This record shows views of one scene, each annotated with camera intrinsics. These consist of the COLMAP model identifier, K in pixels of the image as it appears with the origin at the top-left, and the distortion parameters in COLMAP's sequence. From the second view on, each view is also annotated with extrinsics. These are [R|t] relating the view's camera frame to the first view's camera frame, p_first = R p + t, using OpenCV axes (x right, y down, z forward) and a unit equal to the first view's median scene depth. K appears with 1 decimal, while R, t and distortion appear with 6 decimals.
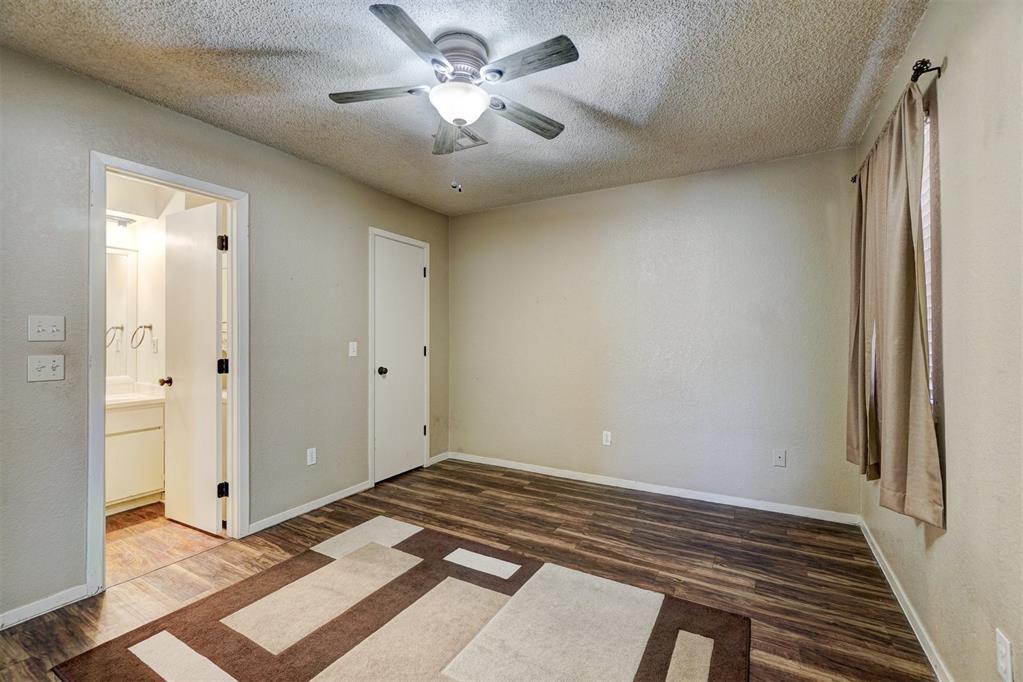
lens RADIAL K [[443.4, 0, 513.2], [0, 443.4, 338.6], [0, 0, 1]] dist [-0.008713, 0.005470]
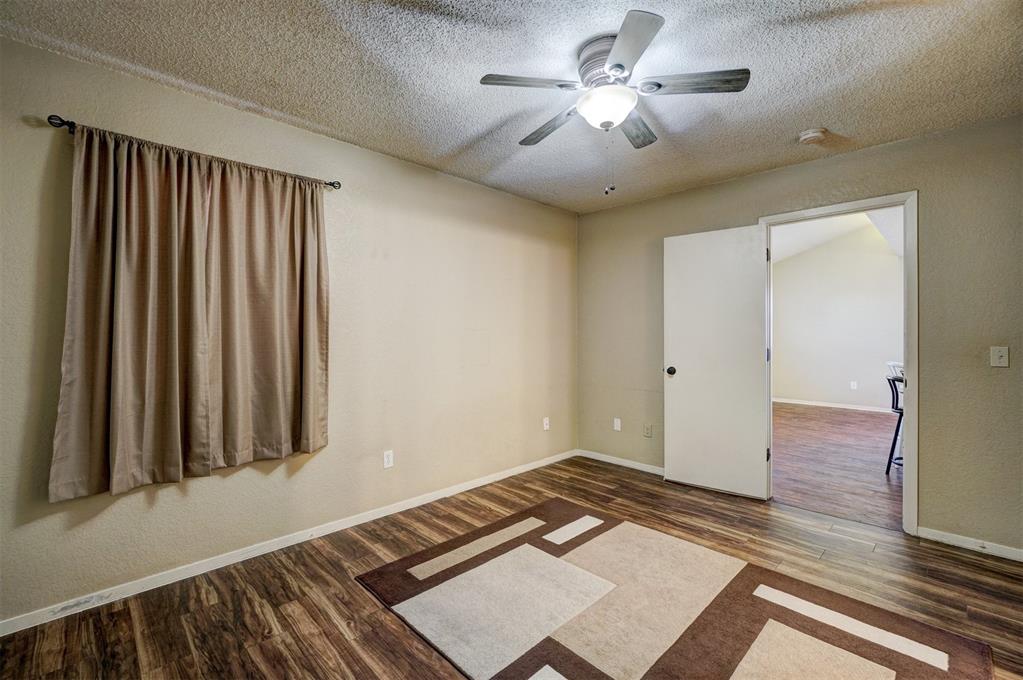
lens RADIAL K [[443.4, 0, 508.1], [0, 443.4, 335.6], [0, 0, 1]] dist [-0.008713, 0.005470]
pose [[-0.963480, 0.000856, 0.267778, -0.146010], [0.000963, 0.999999, 0.000269, -0.008633], [-0.267778, 0.000517, -0.963481, 1.696412]]
